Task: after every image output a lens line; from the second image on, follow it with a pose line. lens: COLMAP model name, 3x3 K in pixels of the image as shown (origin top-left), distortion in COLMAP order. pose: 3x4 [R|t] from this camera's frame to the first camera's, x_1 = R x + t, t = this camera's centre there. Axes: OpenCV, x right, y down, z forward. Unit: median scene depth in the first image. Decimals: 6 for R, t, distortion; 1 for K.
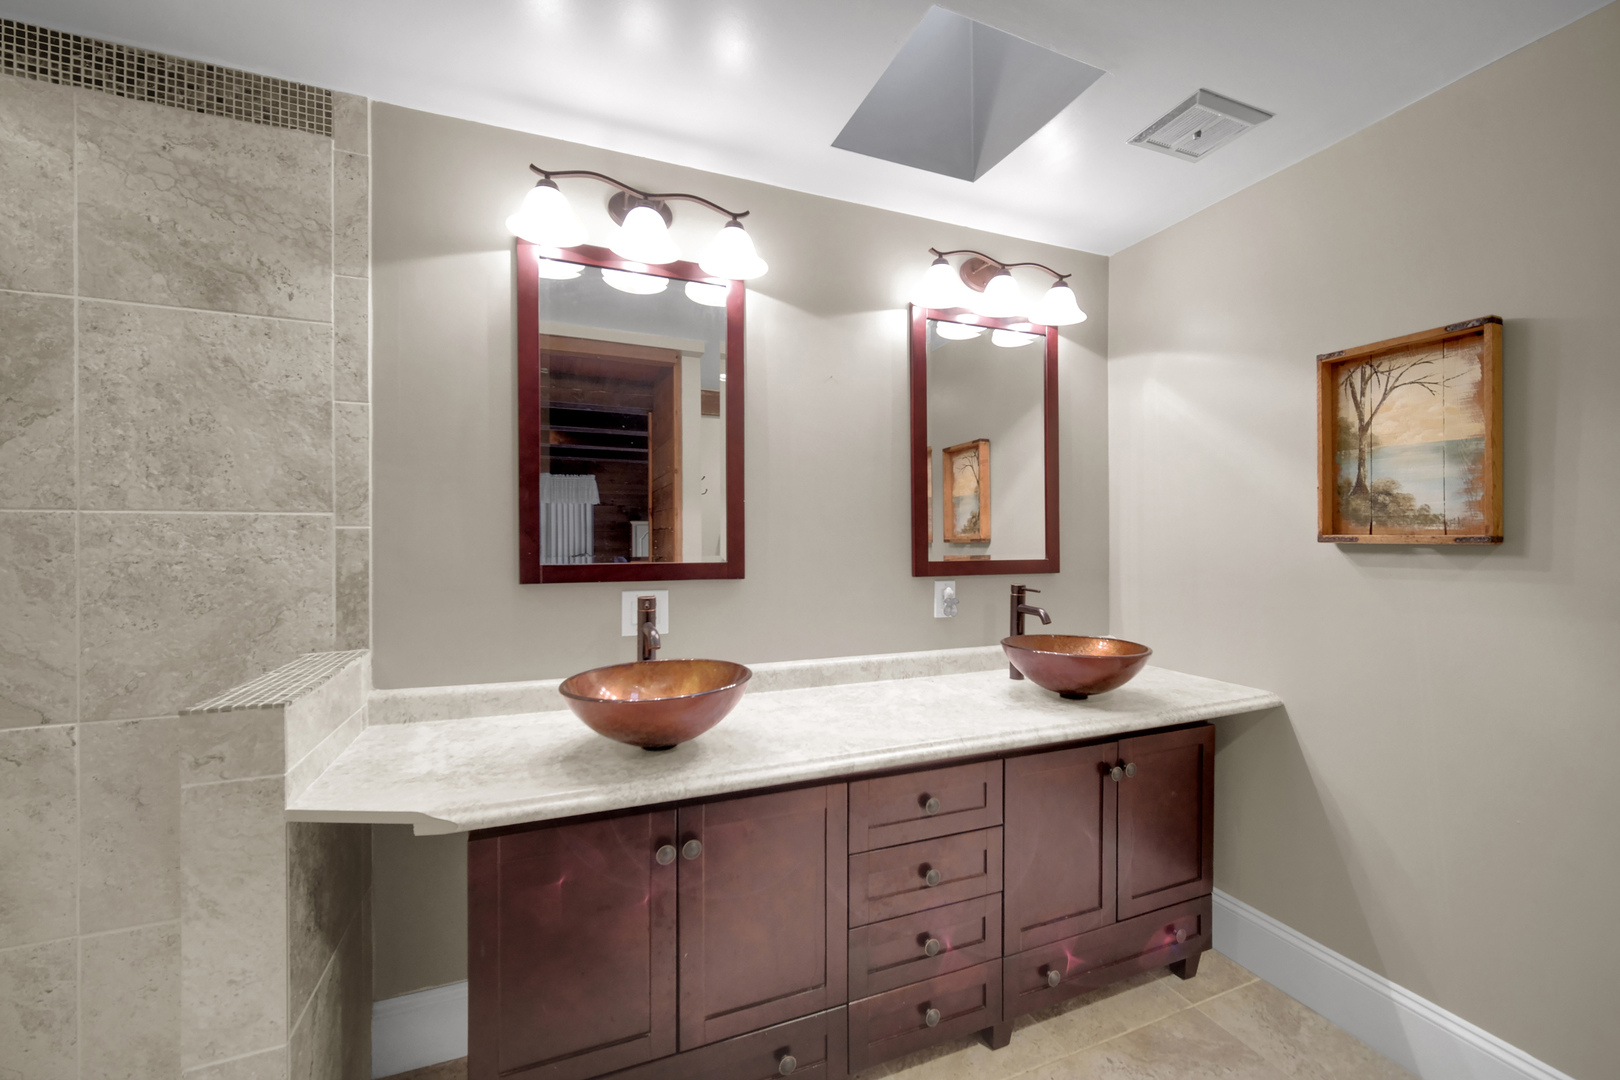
lens RADIAL K [[644.5, 0, 810.6], [0, 644.5, 543.4], [0, 0, 1]] dist [-0.004202, 0.000968]
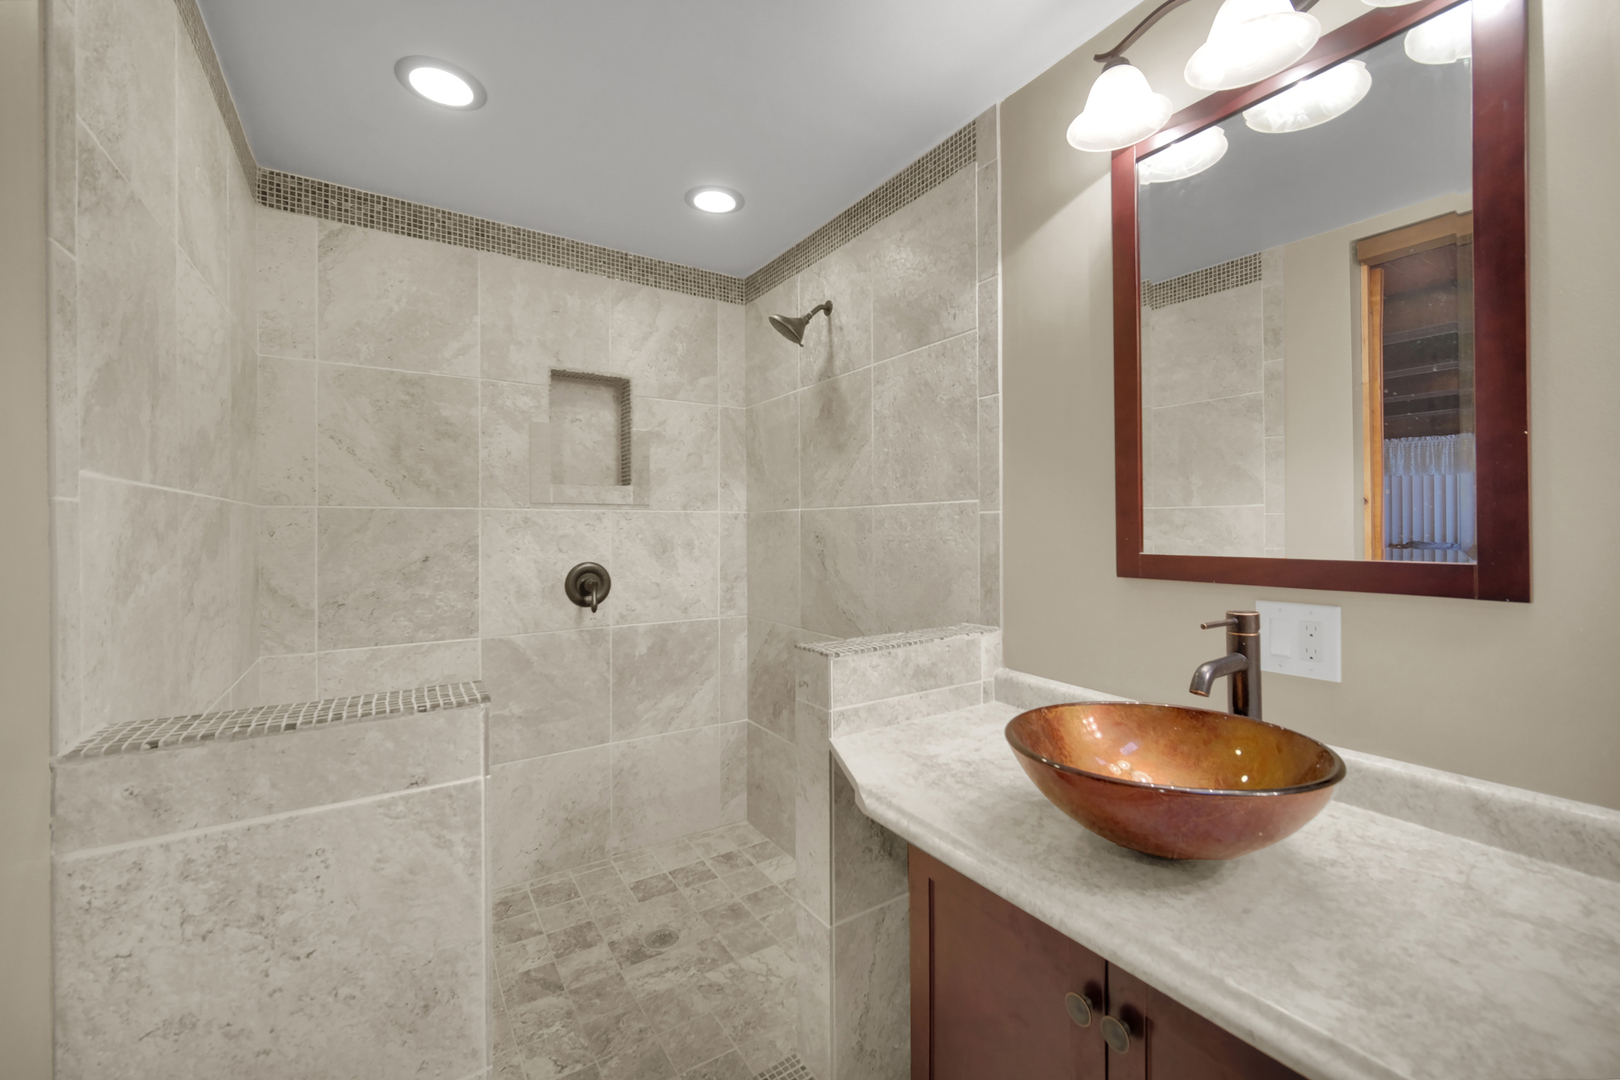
lens RADIAL K [[644.5, 0, 812.0], [0, 644.5, 528.1], [0, 0, 1]] dist [-0.004202, 0.000968]
pose [[0.208564, -0.000723, -0.978009, 0.294928], [0.000658, 1.000000, -0.000599, 0.002564], [0.978009, -0.000519, 0.208564, 0.513906]]
